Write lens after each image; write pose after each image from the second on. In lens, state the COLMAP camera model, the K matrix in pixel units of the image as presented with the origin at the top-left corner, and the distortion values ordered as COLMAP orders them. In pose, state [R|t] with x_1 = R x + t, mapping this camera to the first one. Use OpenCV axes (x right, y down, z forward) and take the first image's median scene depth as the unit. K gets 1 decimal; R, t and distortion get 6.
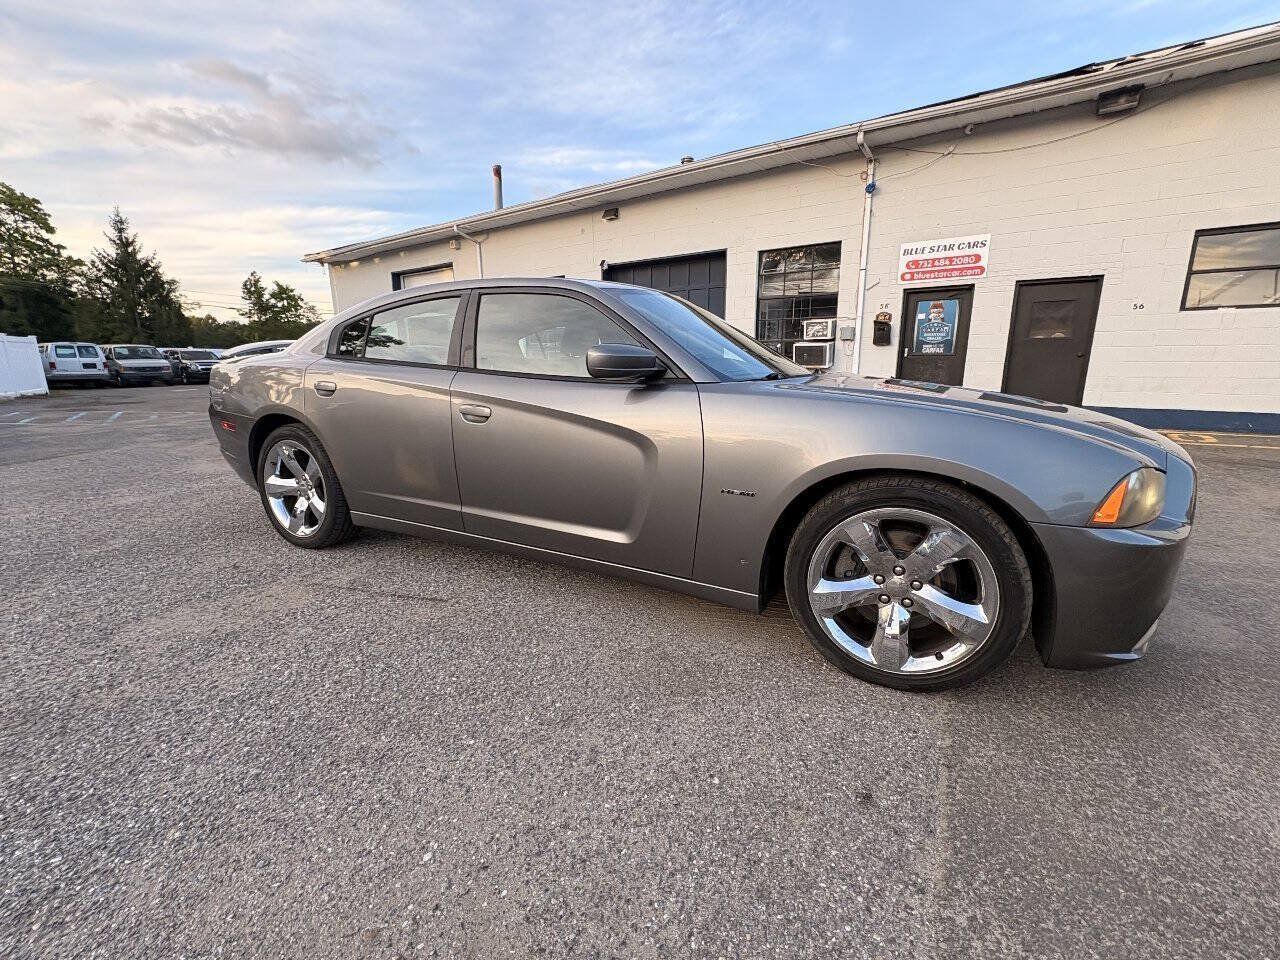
lens RADIAL K [[550.7, 0, 643.1], [0, 550.7, 482.9], [0, 0, 1]] dist [0.001722, -0.000300]
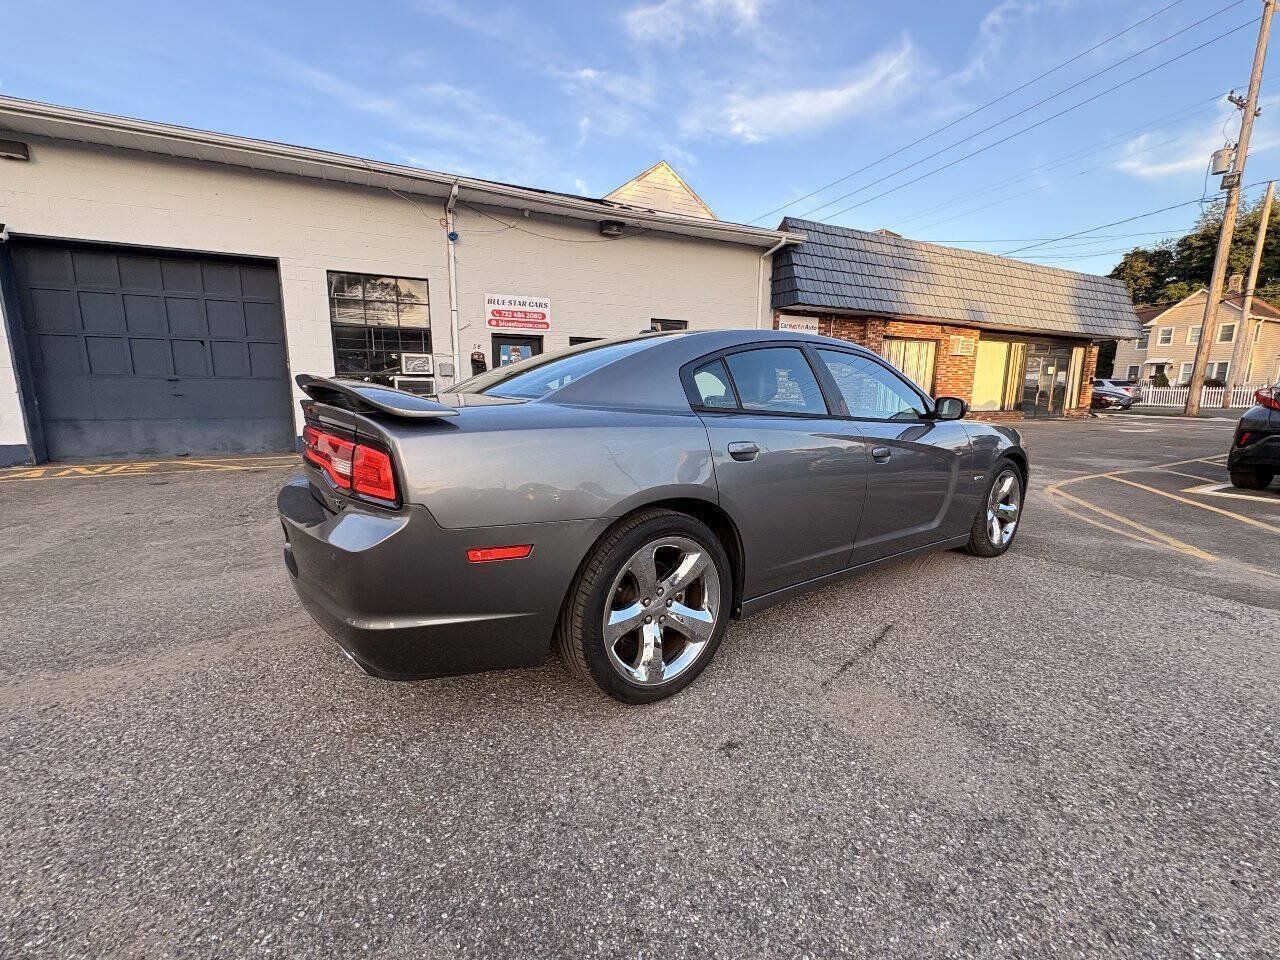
lens RADIAL K [[550.7, 0, 643.1], [0, 550.7, 482.9], [0, 0, 1]] dist [0.001722, -0.000300]
pose [[0.451423, -0.144809, 0.880481, -0.435562], [0.186869, 0.980205, 0.065402, -0.067697], [-0.872523, 0.135010, 0.469548, 0.243918]]
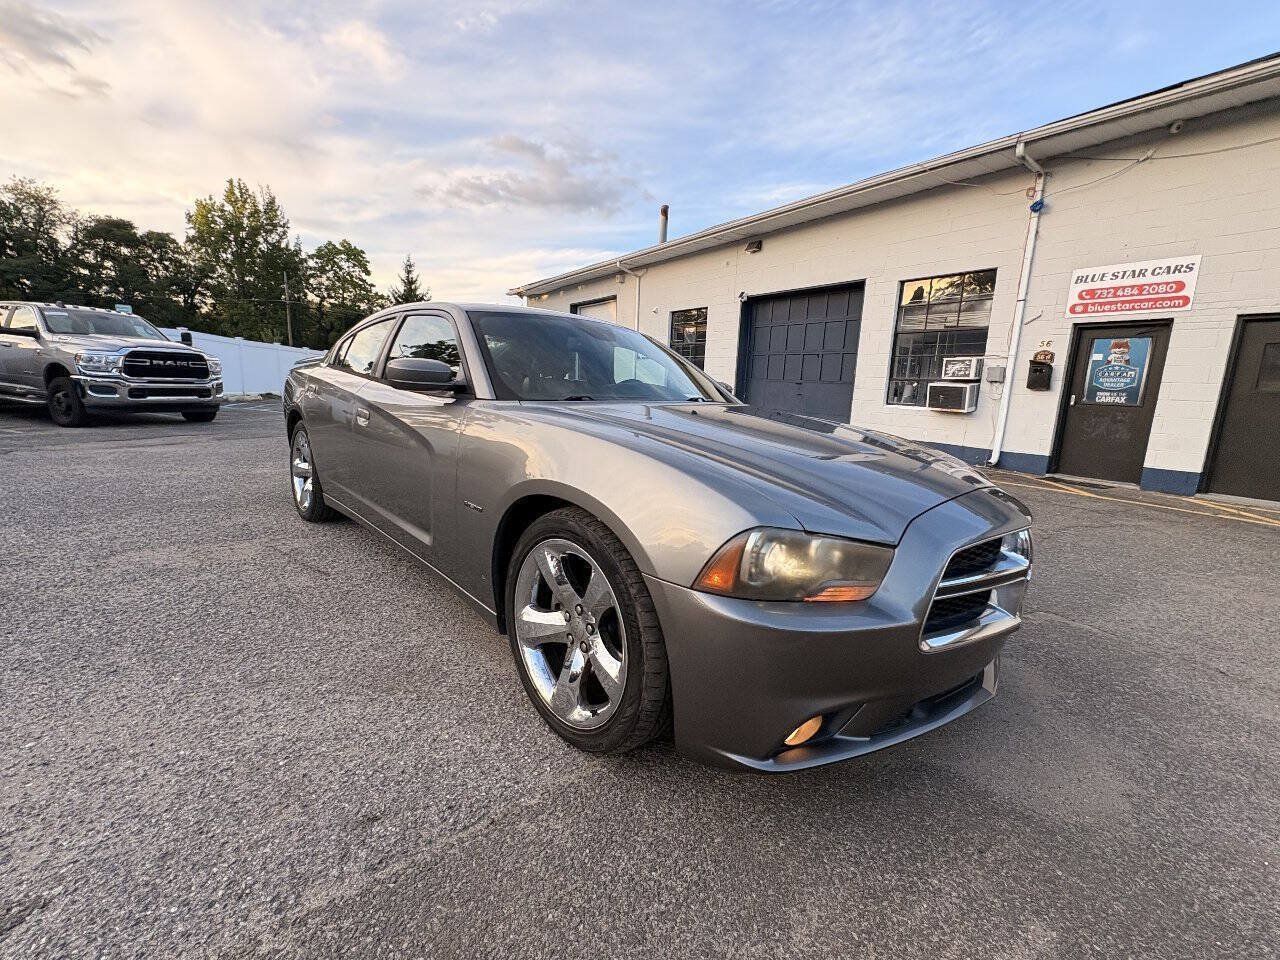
lens RADIAL K [[550.9, 0, 638.5], [0, 550.9, 483.7], [0, 0, 1]] dist [0.000554, -0.000196]
pose [[0.935118, 0.111328, -0.336393, 0.173271], [-0.128639, 0.991251, -0.029544, -0.007681], [0.330161, 0.070900, 0.941258, 0.029437]]
